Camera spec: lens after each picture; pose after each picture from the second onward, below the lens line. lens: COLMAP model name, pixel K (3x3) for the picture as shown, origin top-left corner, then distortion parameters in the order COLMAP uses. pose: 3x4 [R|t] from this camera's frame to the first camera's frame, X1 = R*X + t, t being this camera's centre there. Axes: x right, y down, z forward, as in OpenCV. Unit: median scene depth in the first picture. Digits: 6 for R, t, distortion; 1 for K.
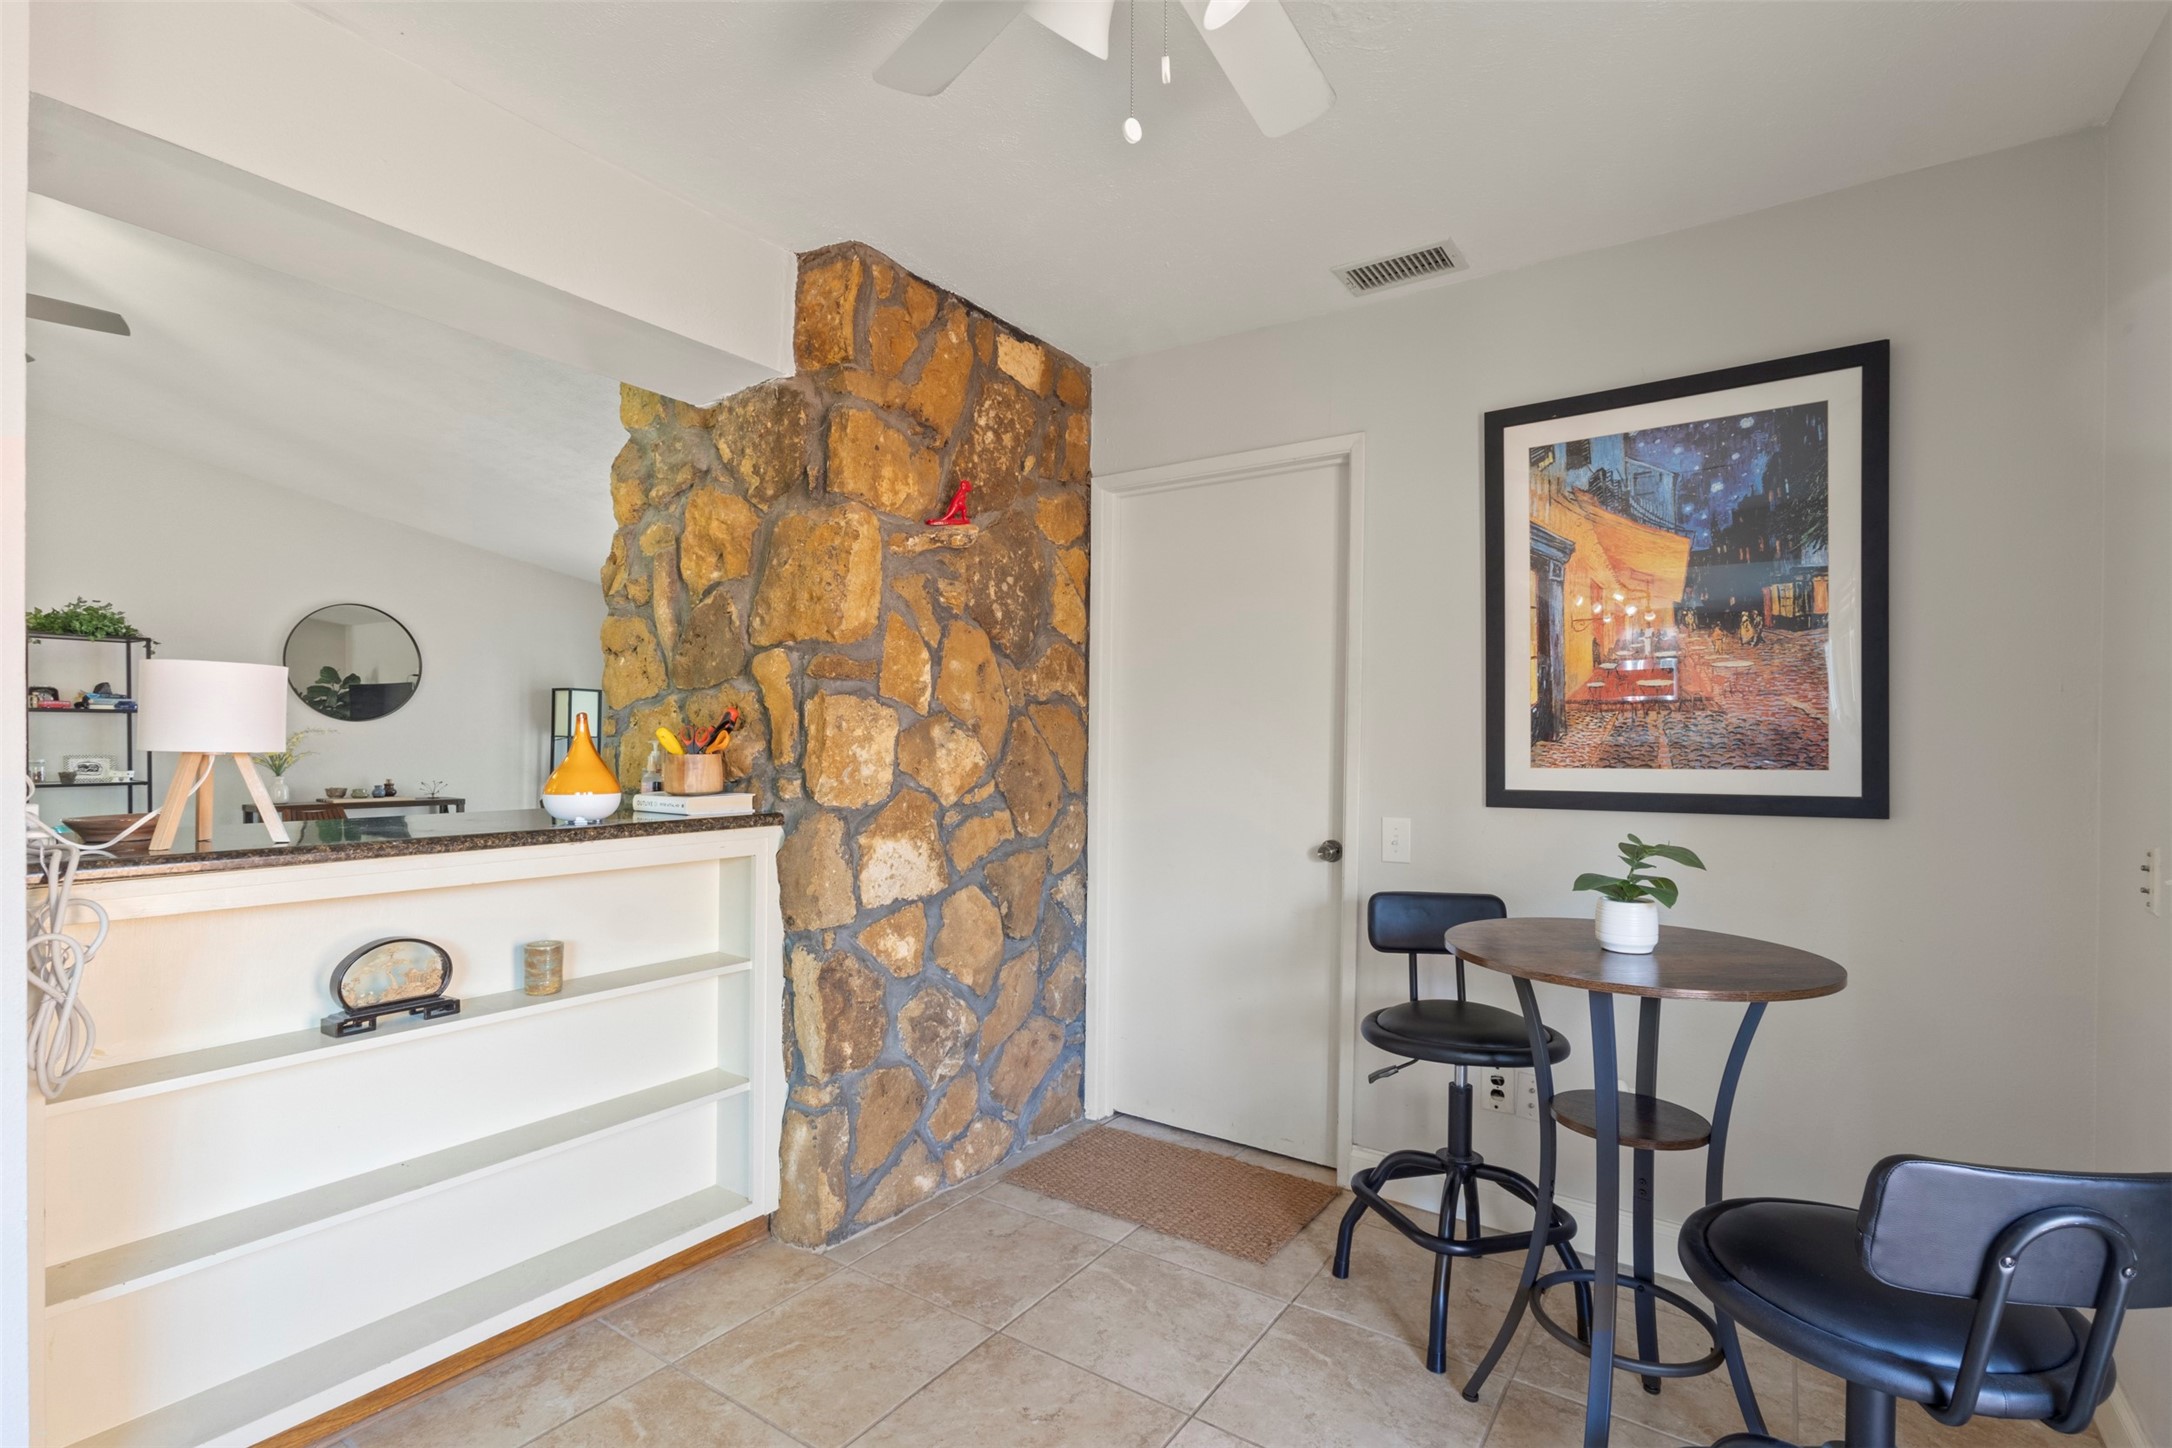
lens RADIAL K [[1017.1, 0, 1065.8], [0, 1017.1, 753.8], [0, 0, 1]] dist [-0.000052, 0.002449]
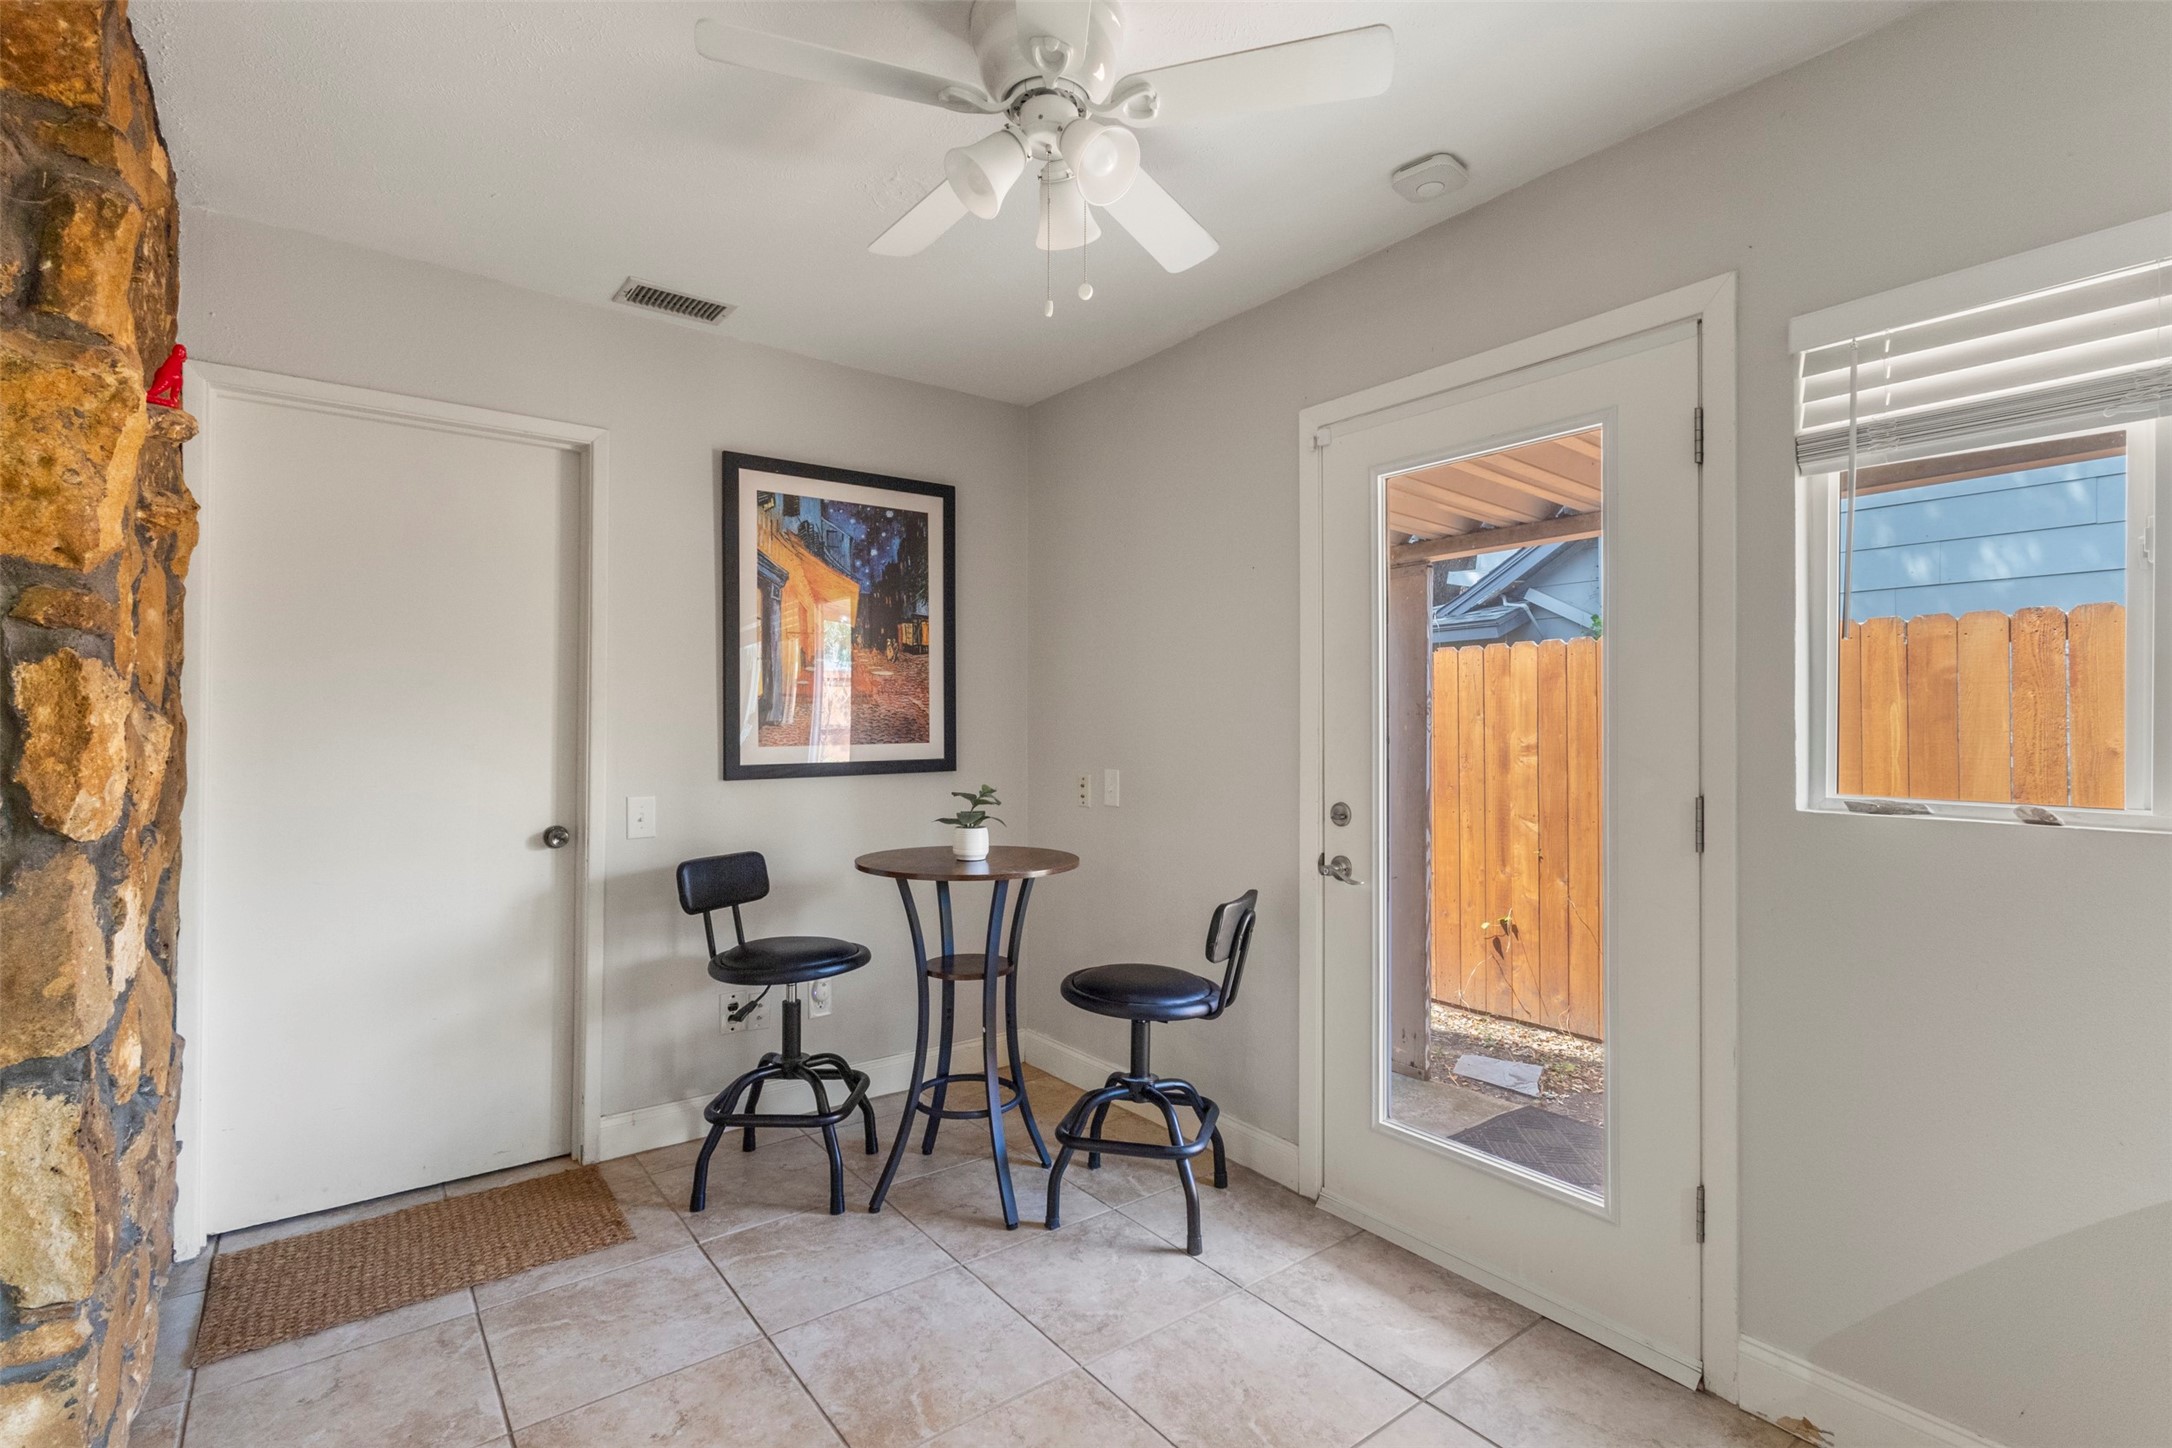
lens RADIAL K [[1017.1, 0, 1090.4], [0, 1017.1, 724.5], [0, 0, 1]] dist [-0.000052, 0.002449]
pose [[0.294599, -0.006771, 0.955597, -0.624814], [0.010640, 0.999936, 0.003805, -0.013892], [-0.955562, 0.009047, 0.294652, 0.247222]]
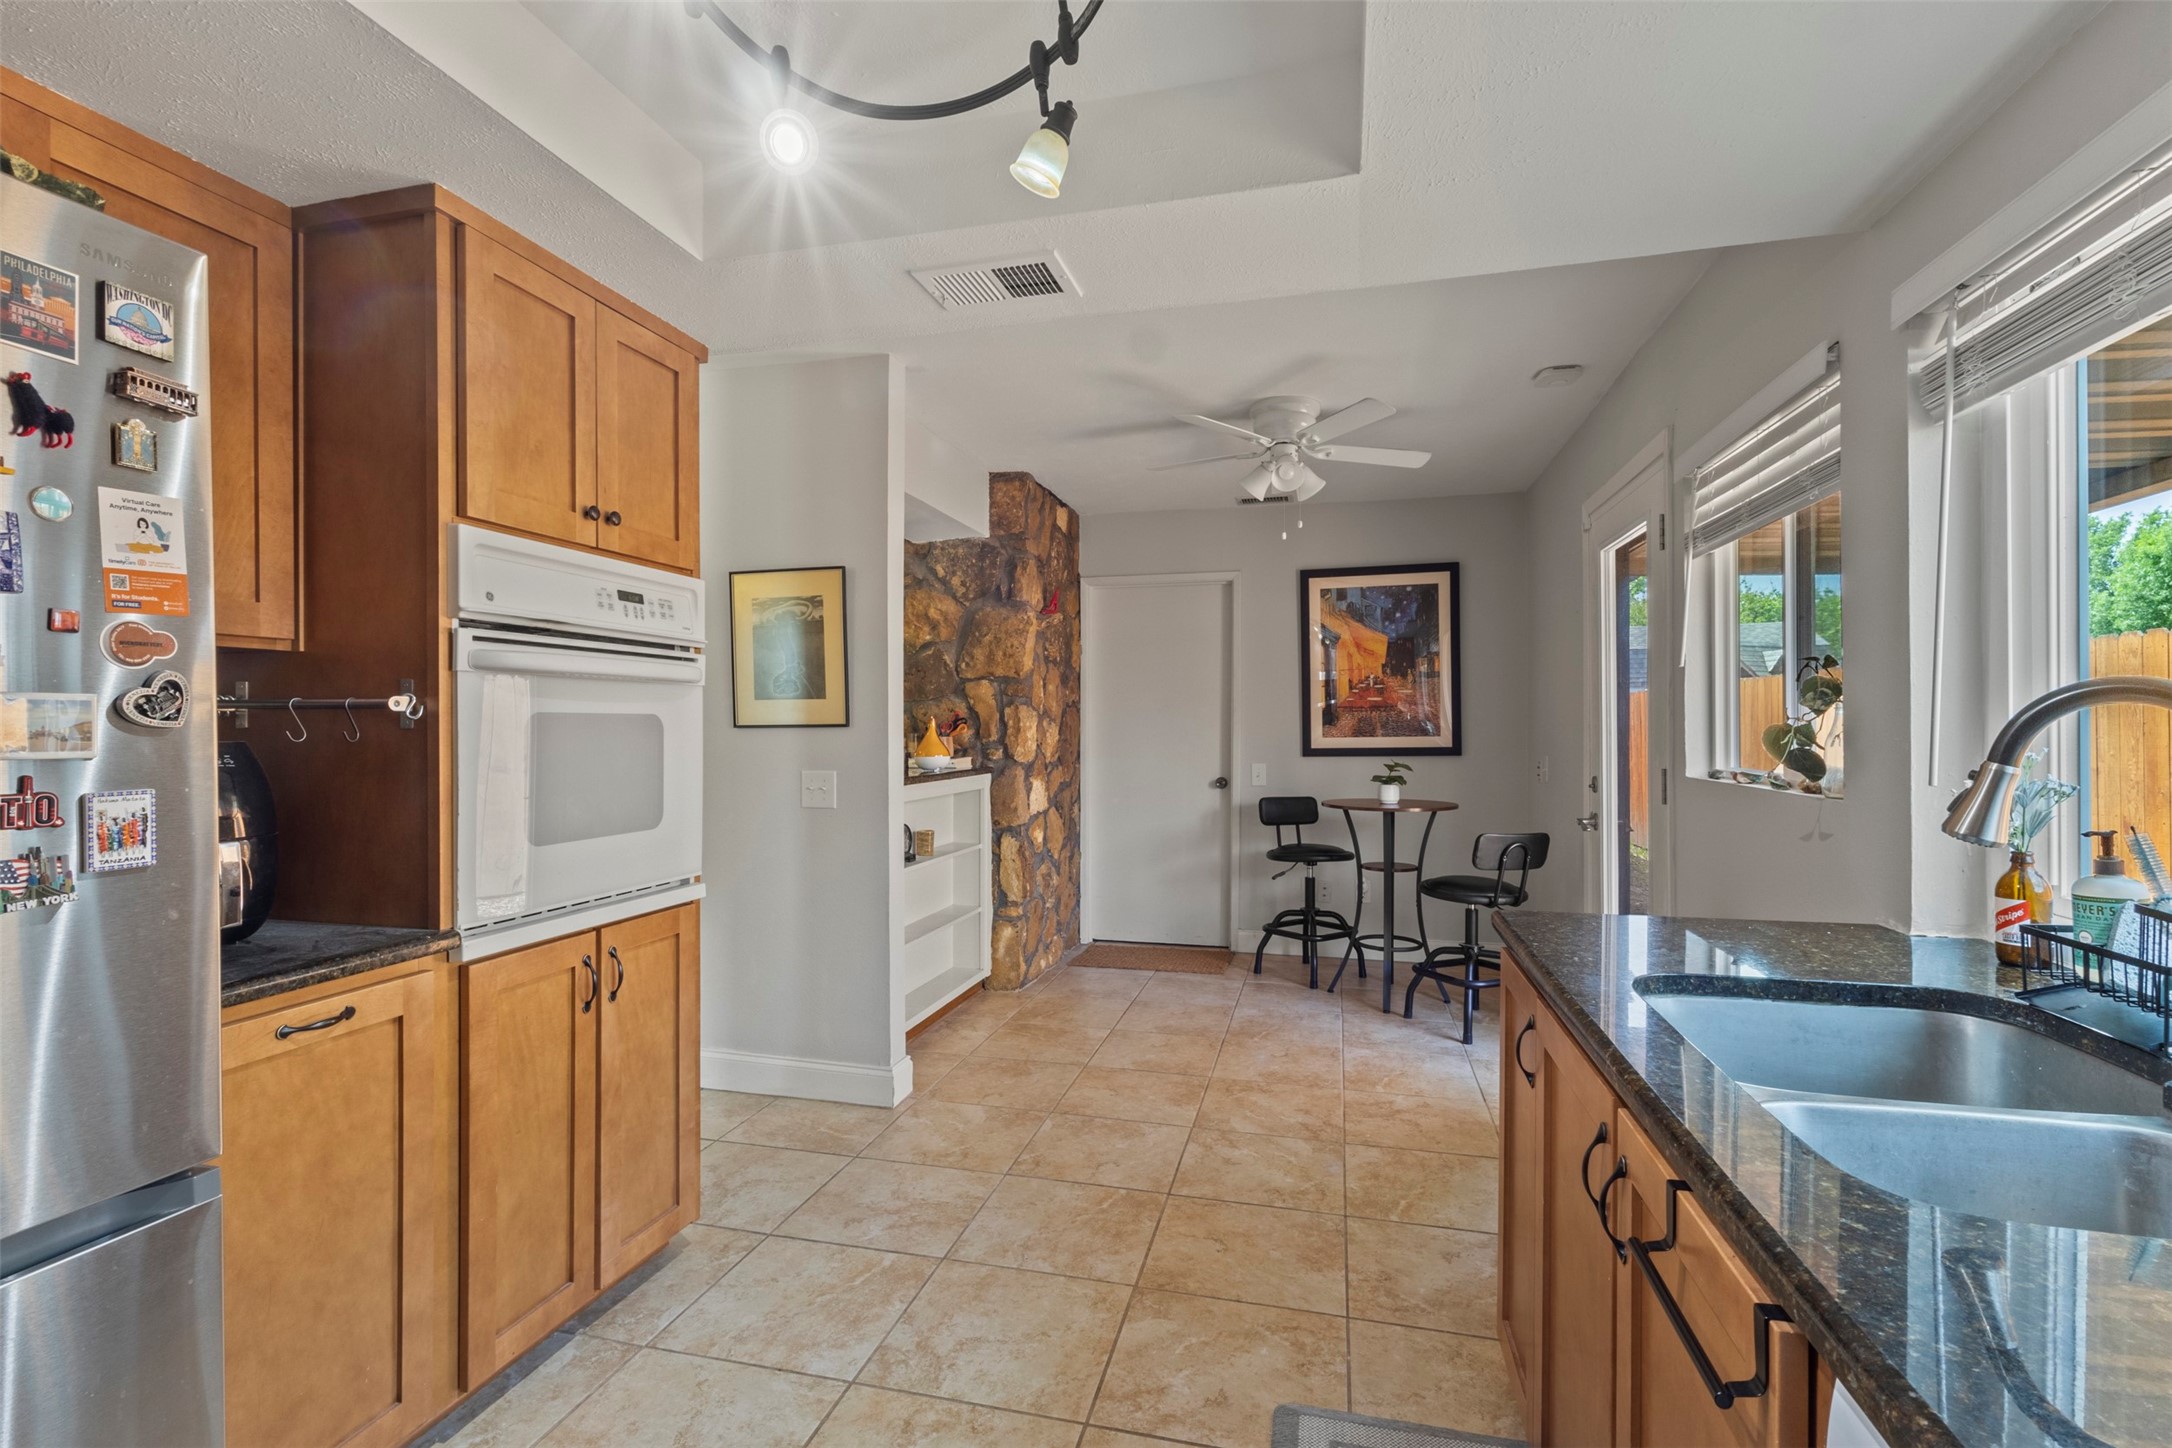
lens RADIAL K [[1017.1, 0, 1051.3], [0, 1017.1, 738.6], [0, 0, 1]] dist [-0.000052, 0.002449]
pose [[0.940912, -0.014932, 0.338321, -0.822860], [0.014374, 0.999888, 0.004154, -0.001080], [-0.338345, 0.000954, 0.941022, -0.842964]]
